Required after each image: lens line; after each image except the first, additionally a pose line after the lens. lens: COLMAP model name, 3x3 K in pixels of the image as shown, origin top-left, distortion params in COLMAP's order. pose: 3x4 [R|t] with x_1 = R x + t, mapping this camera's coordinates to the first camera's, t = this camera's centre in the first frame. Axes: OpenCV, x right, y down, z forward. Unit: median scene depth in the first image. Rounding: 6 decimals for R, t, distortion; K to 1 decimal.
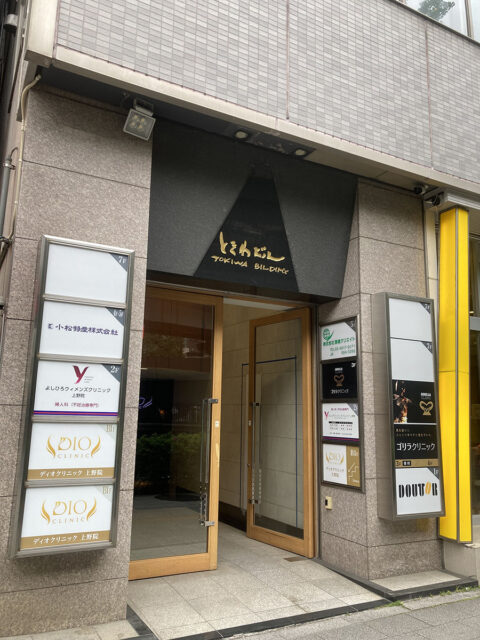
lens RADIAL K [[527.1, 0, 240.0], [0, 527.1, 320.0], [0, 0, 1]] dist [0.060035, -0.052706]
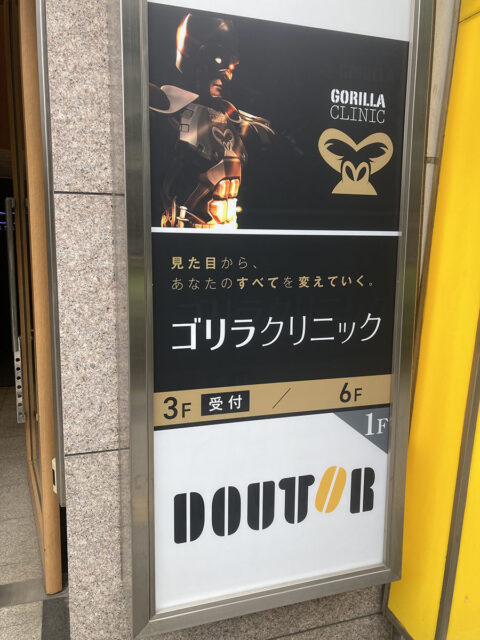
lens RADIAL K [[527.1, 0, 240.0], [0, 527.1, 320.0], [0, 0, 1]] dist [0.060035, -0.052706]
pose [[0.985061, 0.014041, -0.171634, 0.352412], [0.039875, 0.950986, 0.306653, 0.162944], [0.167528, -0.308916, 0.936219, 0.785306]]
